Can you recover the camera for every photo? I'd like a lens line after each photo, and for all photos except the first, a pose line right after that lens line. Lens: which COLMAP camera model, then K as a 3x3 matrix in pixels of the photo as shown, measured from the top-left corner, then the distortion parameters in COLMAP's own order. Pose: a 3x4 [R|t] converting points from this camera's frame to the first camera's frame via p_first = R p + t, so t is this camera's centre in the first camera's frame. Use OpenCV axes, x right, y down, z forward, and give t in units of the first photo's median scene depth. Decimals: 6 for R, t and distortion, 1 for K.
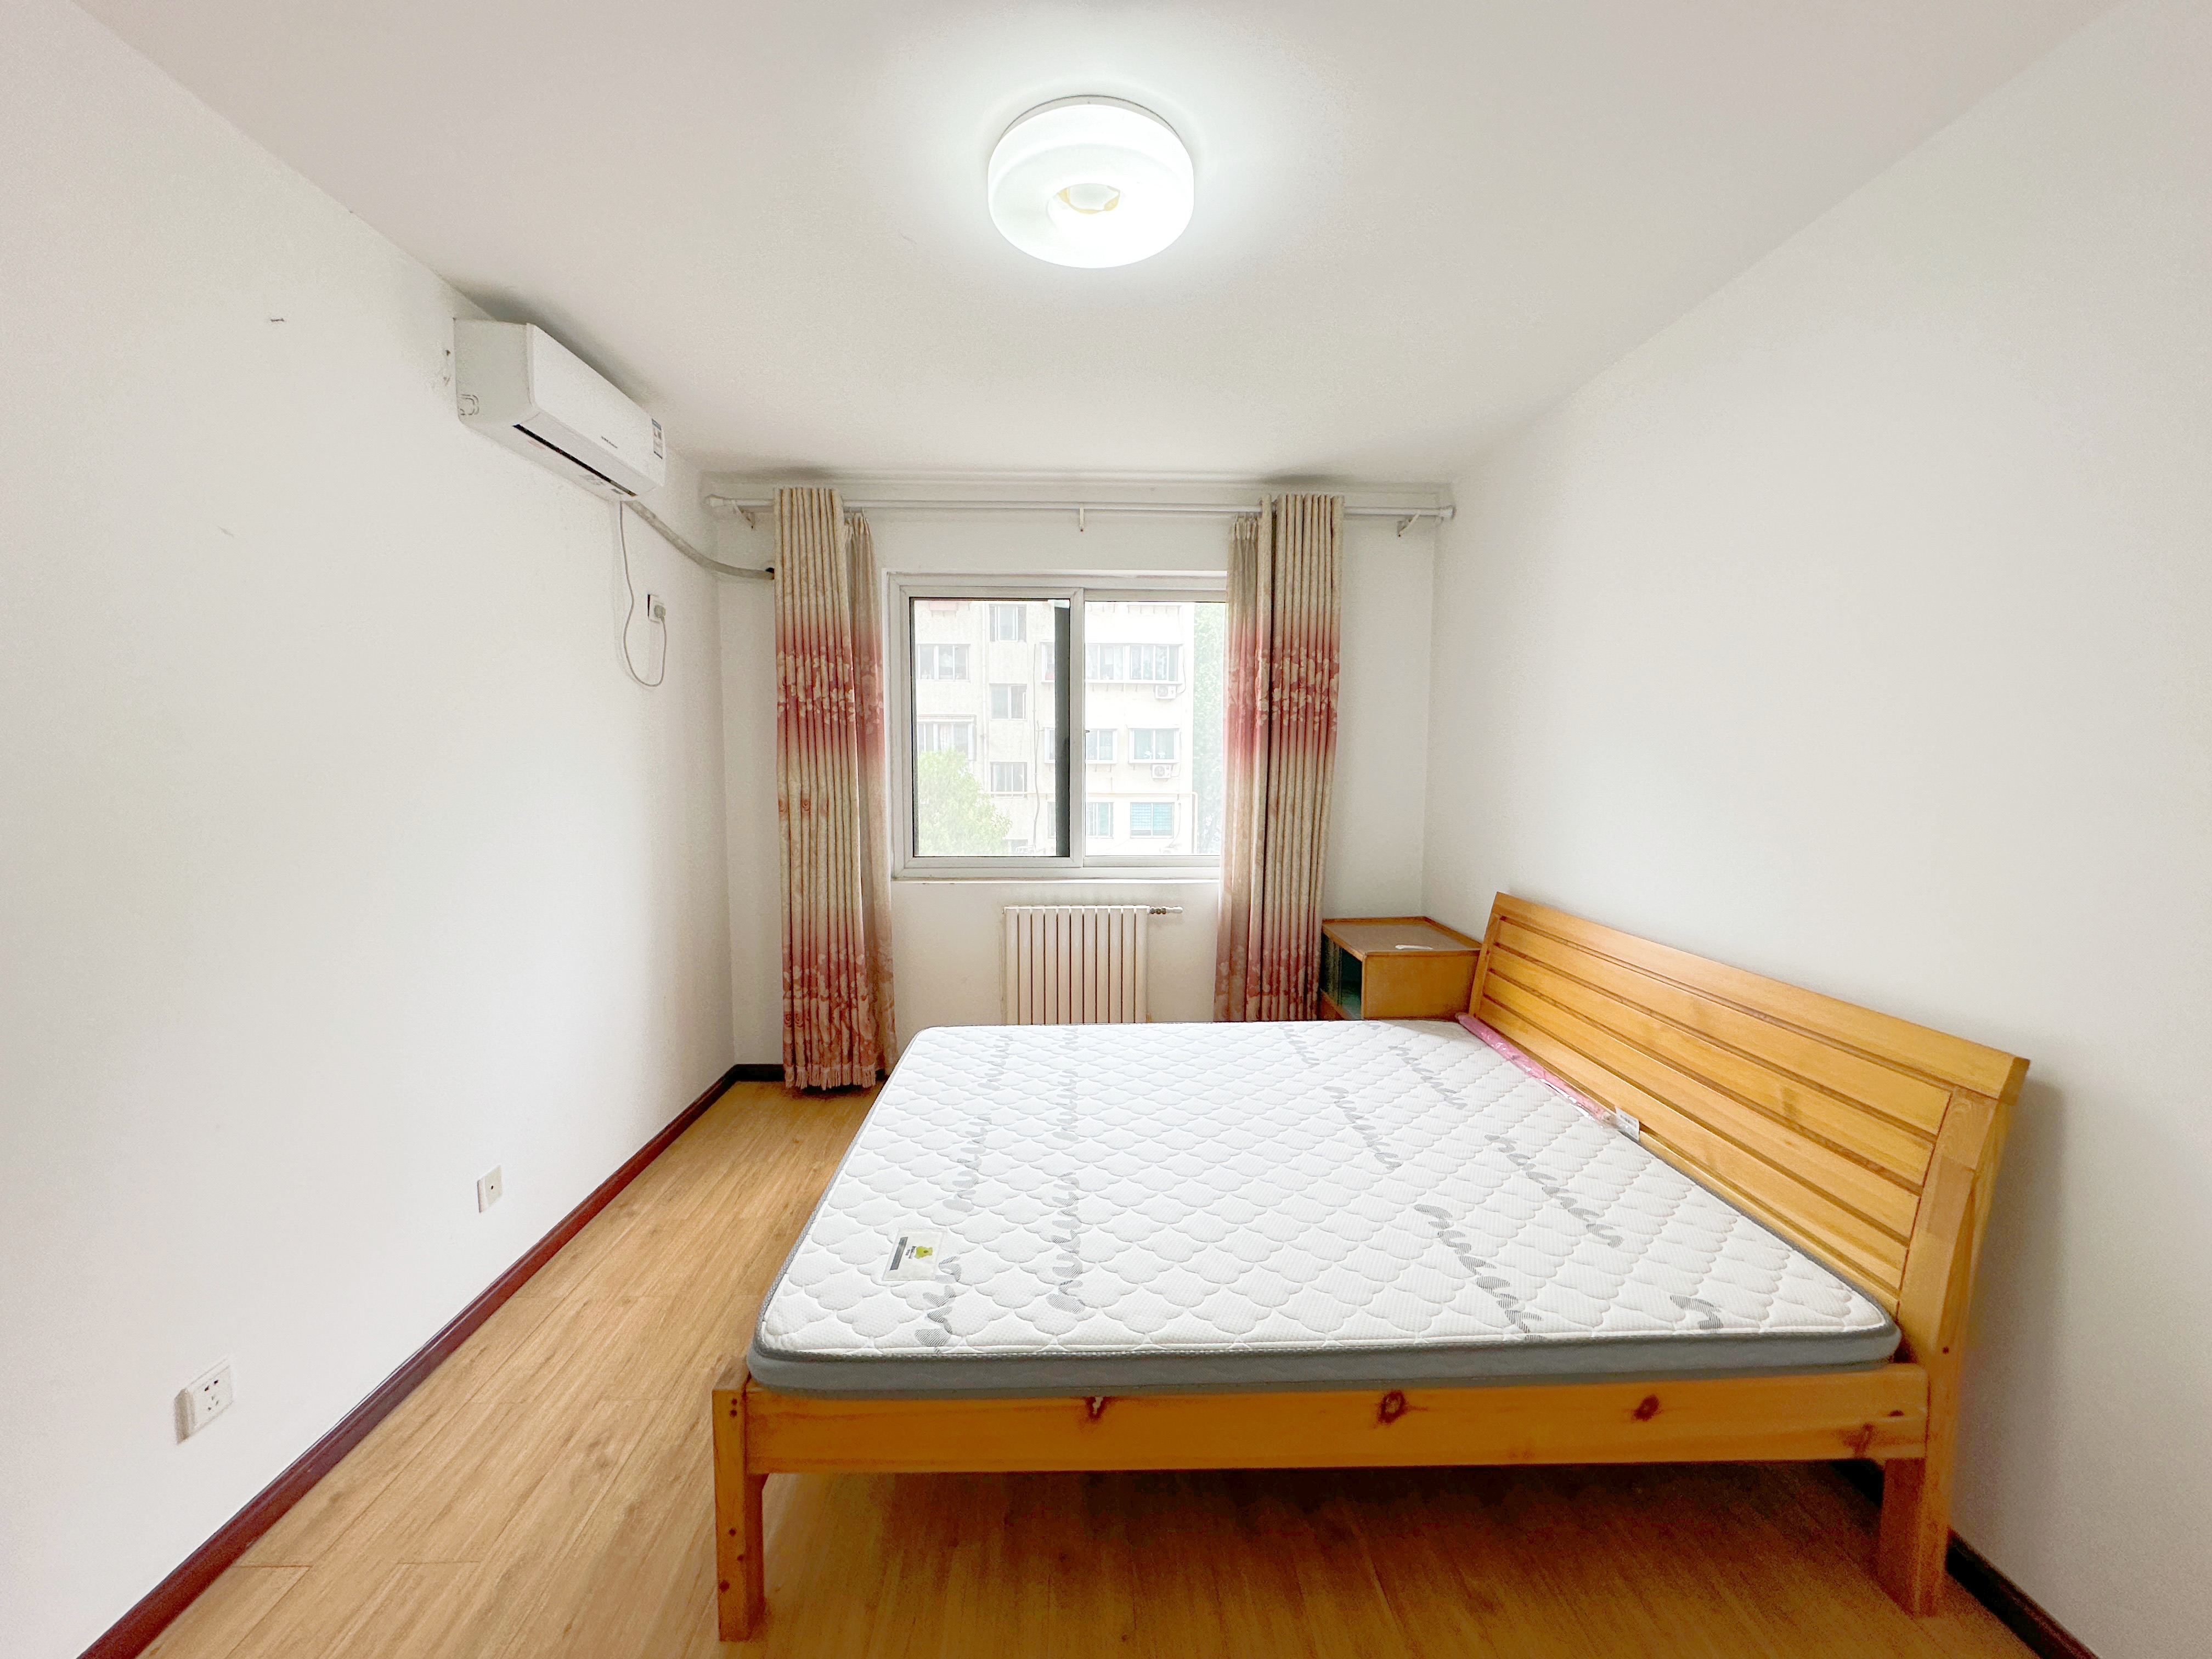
lens RADIAL K [[879.3, 0, 1104.4], [0, 879.3, 833.3], [0, 0, 1]] dist [-0.002625, -0.000754]
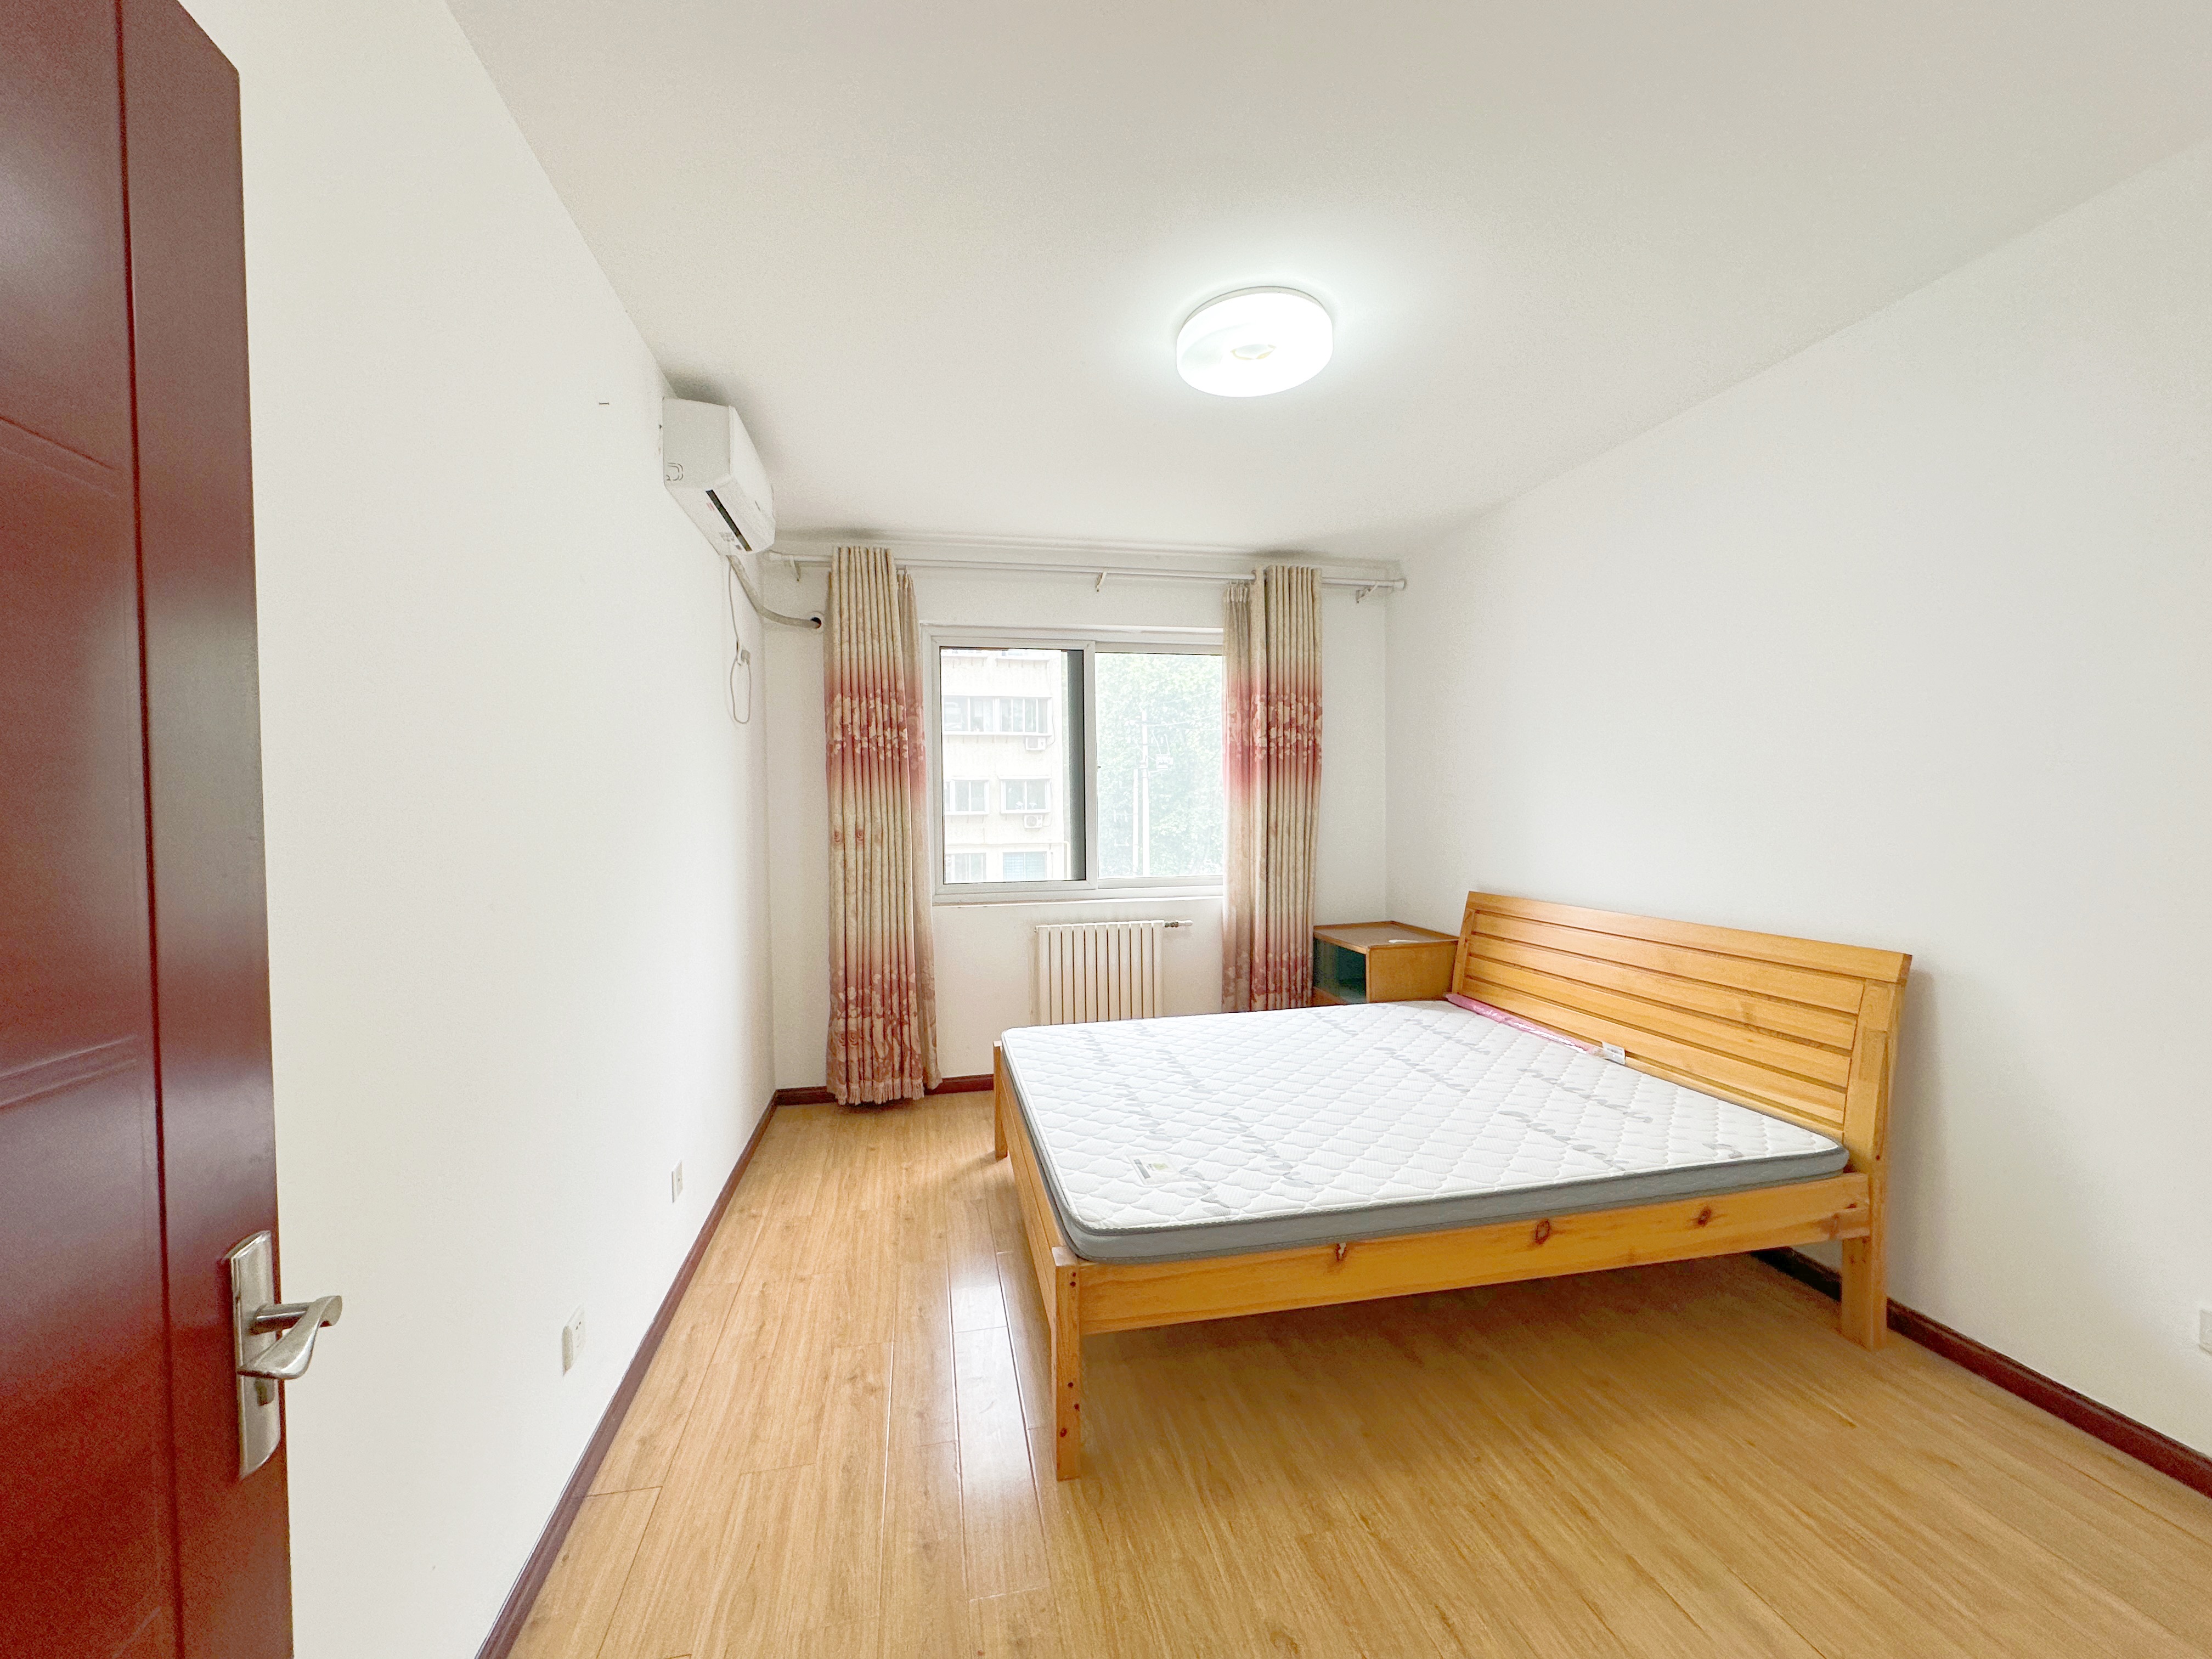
lens RADIAL K [[879.3, 0, 1105.3], [0, 879.3, 835.0], [0, 0, 1]] dist [-0.002625, -0.000754]
pose [[0.985713, -0.020870, 0.167136, -0.250717], [0.030430, 0.998031, -0.054841, 0.039940], [-0.165663, 0.059143, 0.984407, -0.121935]]
